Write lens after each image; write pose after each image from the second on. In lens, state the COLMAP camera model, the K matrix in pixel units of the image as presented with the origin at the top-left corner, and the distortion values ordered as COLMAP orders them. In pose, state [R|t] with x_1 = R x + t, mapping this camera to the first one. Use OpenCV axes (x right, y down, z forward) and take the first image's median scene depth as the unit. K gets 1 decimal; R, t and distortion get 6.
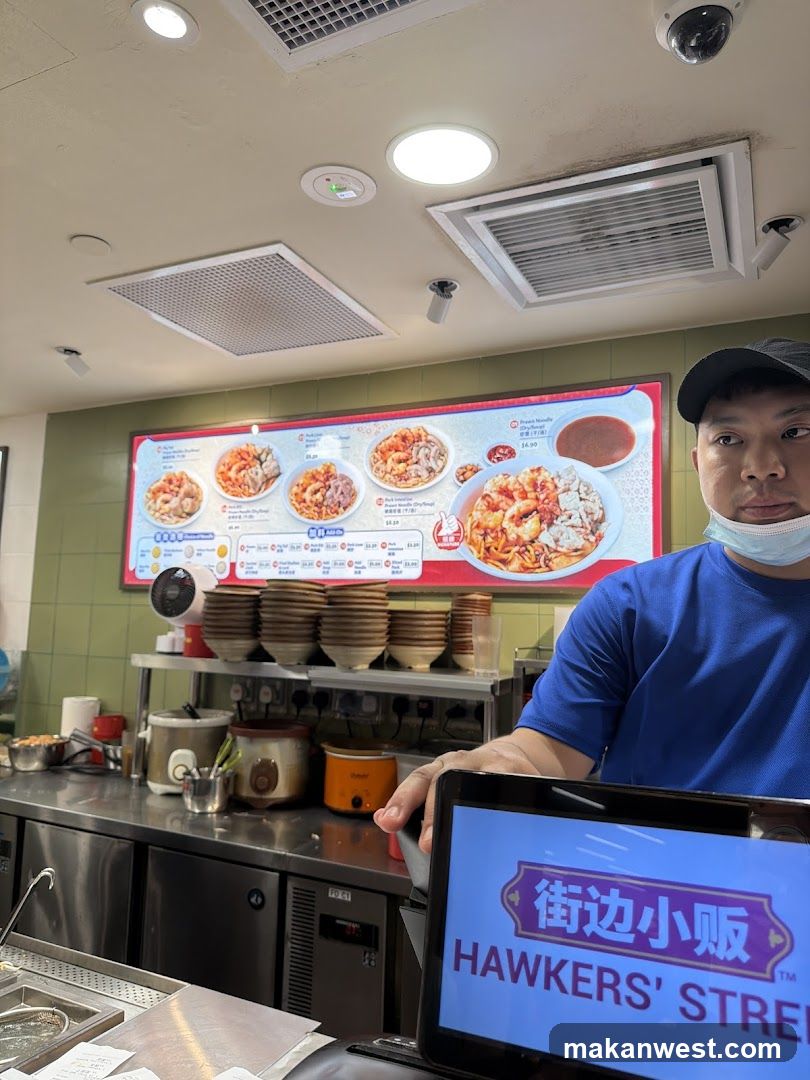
lens RADIAL K [[779.5, 0, 415.4], [0, 779.5, 529.6], [0, 0, 1]] dist [0.050951, -0.004764]
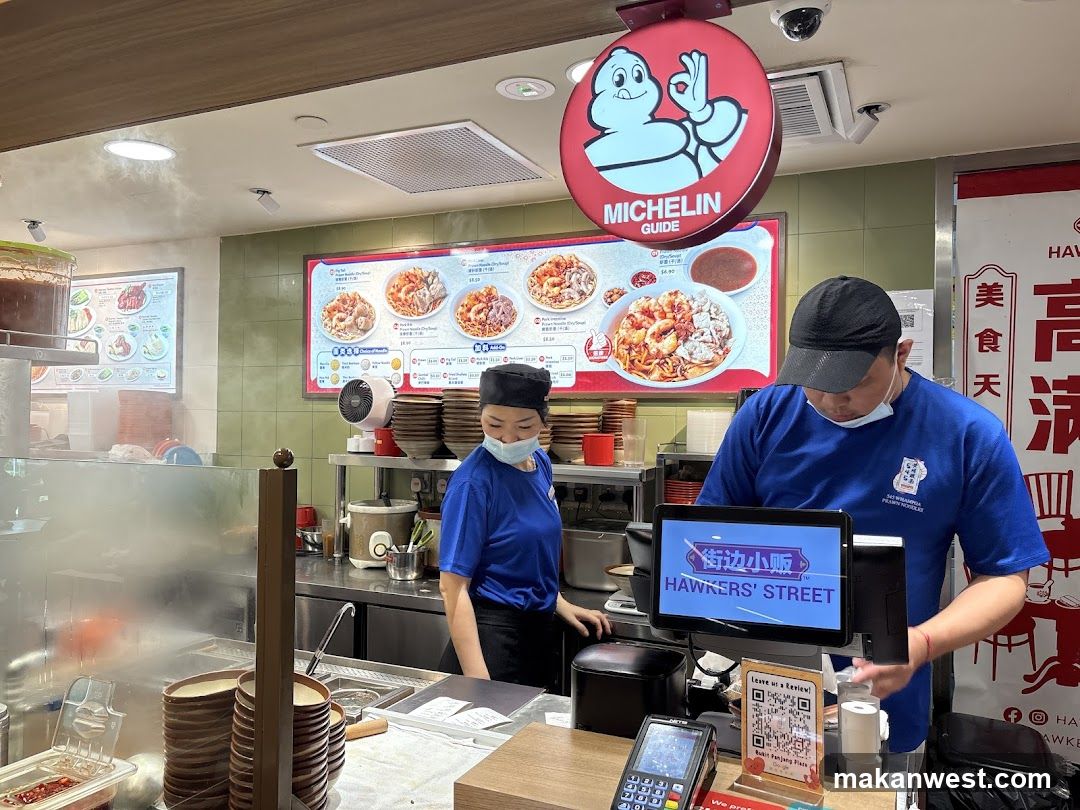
lens RADIAL K [[833.2, 0, 540.0], [0, 833.2, 405.0], [0, 0, 1]] dist [0.050076, -0.005187]
pose [[0.999740, -0.017704, 0.014350, -0.063752], [0.016101, 0.994339, 0.105028, -0.042549], [-0.016129, -0.104770, 0.994366, -0.250118]]
